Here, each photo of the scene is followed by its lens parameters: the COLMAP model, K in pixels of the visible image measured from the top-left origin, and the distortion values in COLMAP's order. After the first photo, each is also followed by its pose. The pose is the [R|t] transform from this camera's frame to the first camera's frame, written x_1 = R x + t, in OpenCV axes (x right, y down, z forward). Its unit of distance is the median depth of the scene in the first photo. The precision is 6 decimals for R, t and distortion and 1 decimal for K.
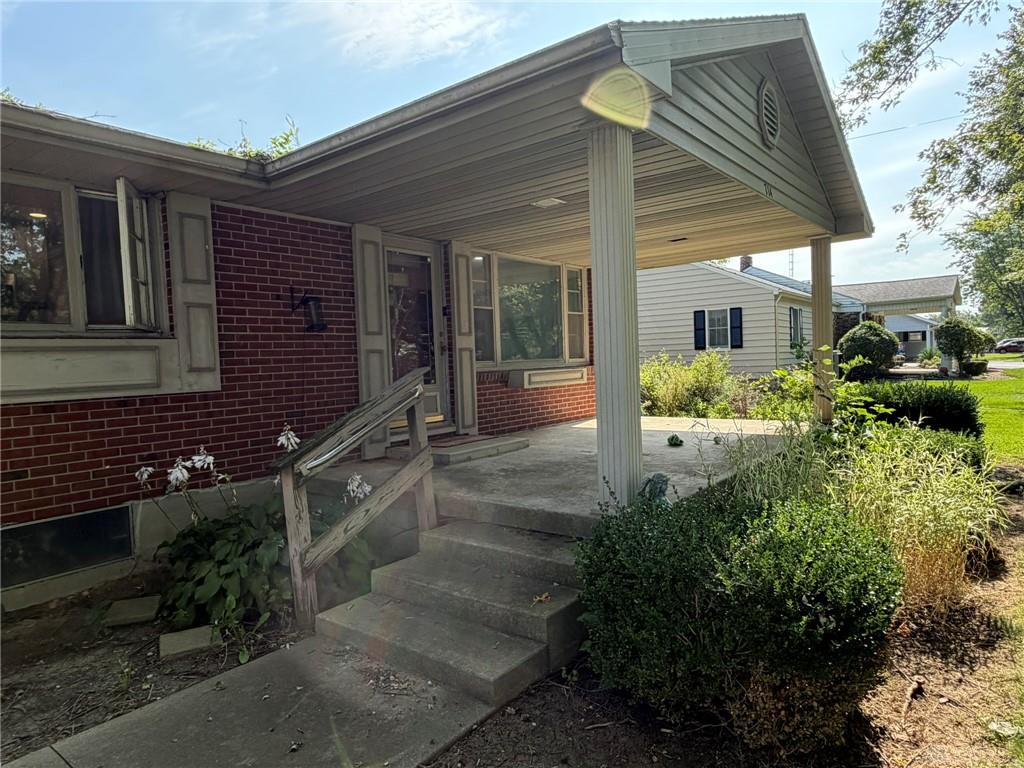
lens RADIAL K [[634.8, 0, 512.6], [0, 634.8, 387.0], [0, 0, 1]] dist [0.003974, 0.001830]
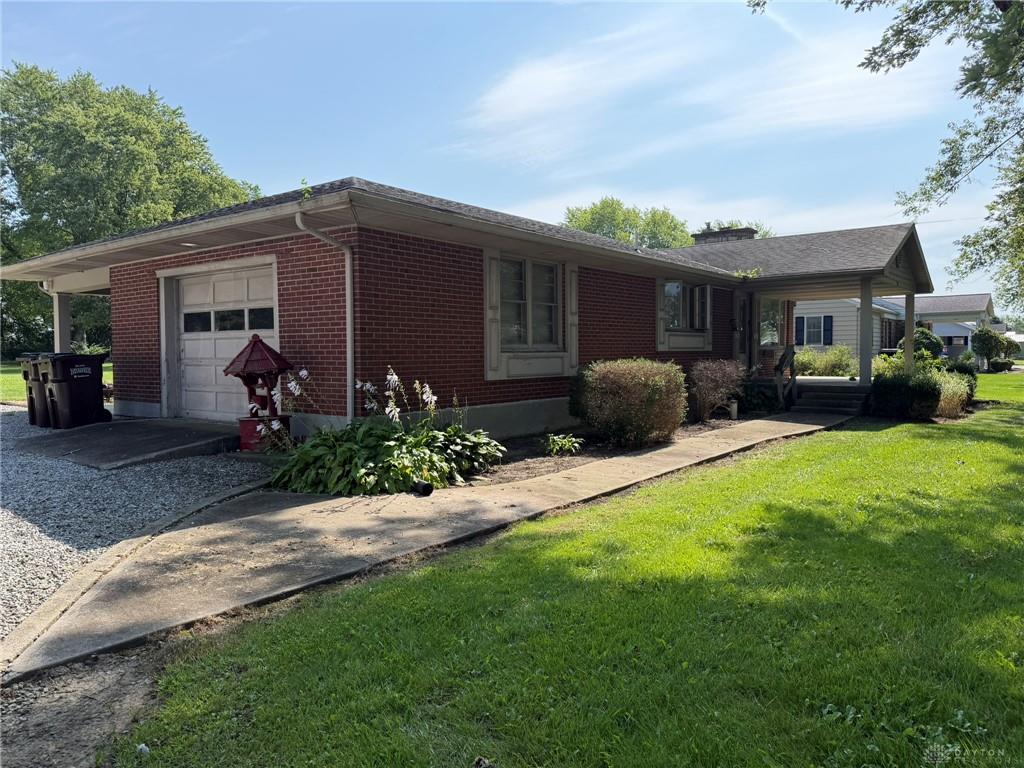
lens RADIAL K [[723.0, 0, 511.7], [0, 723.0, 384.1], [0, 0, 1]] dist [-0.001918, -0.002201]
pose [[0.999476, 0.031143, 0.008776, -0.349246], [-0.031138, 0.999515, -0.000707, 0.047185], [-0.008794, 0.000433, 0.999961, -0.573666]]
